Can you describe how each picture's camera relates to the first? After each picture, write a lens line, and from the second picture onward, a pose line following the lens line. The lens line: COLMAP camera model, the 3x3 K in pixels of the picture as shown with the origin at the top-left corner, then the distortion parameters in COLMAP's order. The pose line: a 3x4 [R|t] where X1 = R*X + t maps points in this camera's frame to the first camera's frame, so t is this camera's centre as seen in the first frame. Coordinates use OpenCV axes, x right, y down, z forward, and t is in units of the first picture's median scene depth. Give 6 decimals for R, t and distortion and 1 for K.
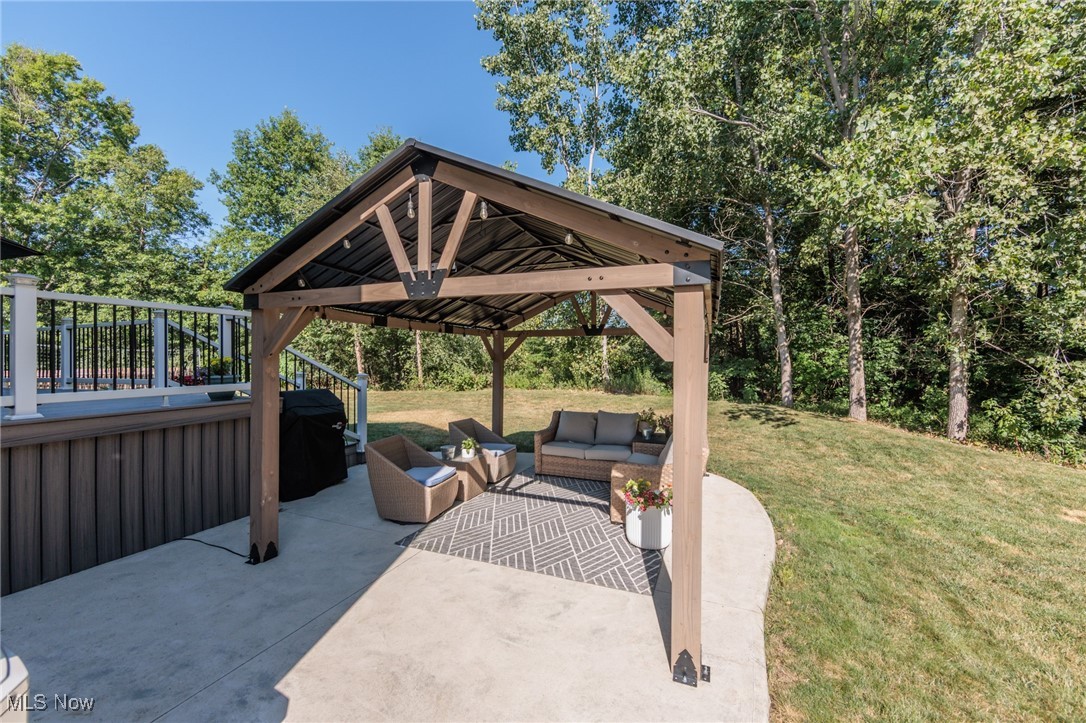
lens RADIAL K [[424.6, 0, 543.0], [0, 424.6, 361.5], [0, 0, 1]] dist [0.000245, -0.000052]
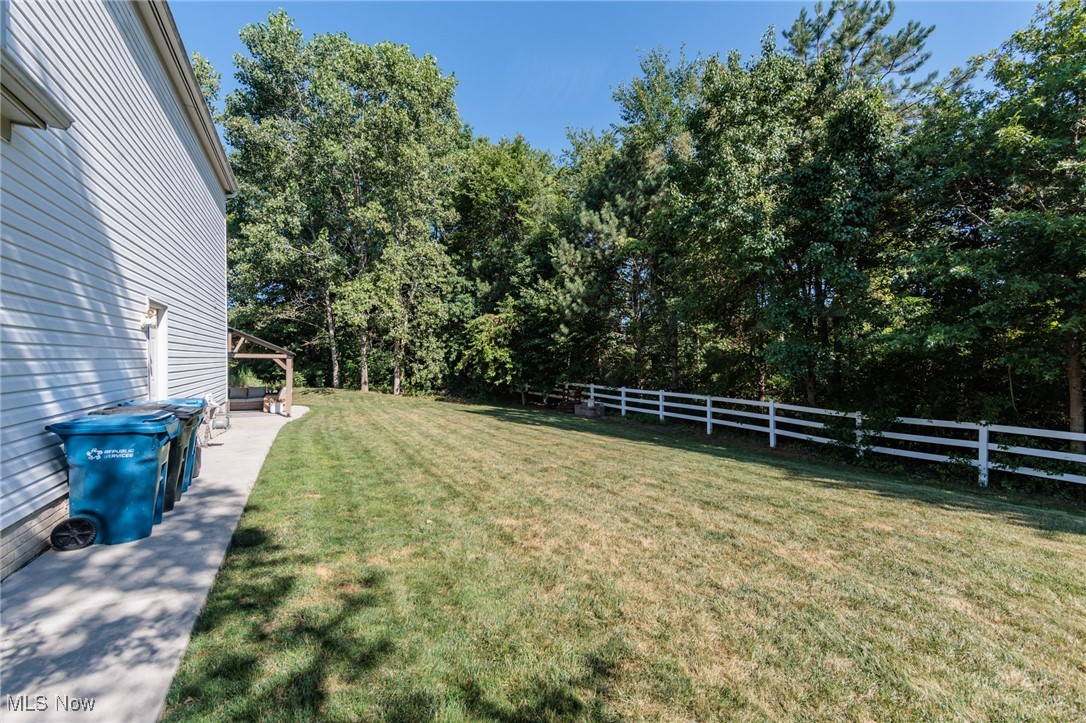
lens RADIAL K [[424.6, 0, 543.0], [0, 424.6, 361.5], [0, 0, 1]] dist [0.000245, -0.000052]
pose [[0.620213, -0.002741, 0.784429, -0.437431], [0.001697, 0.999996, 0.002153, -0.023028], [-0.784431, -0.000004, 0.620215, -1.136526]]
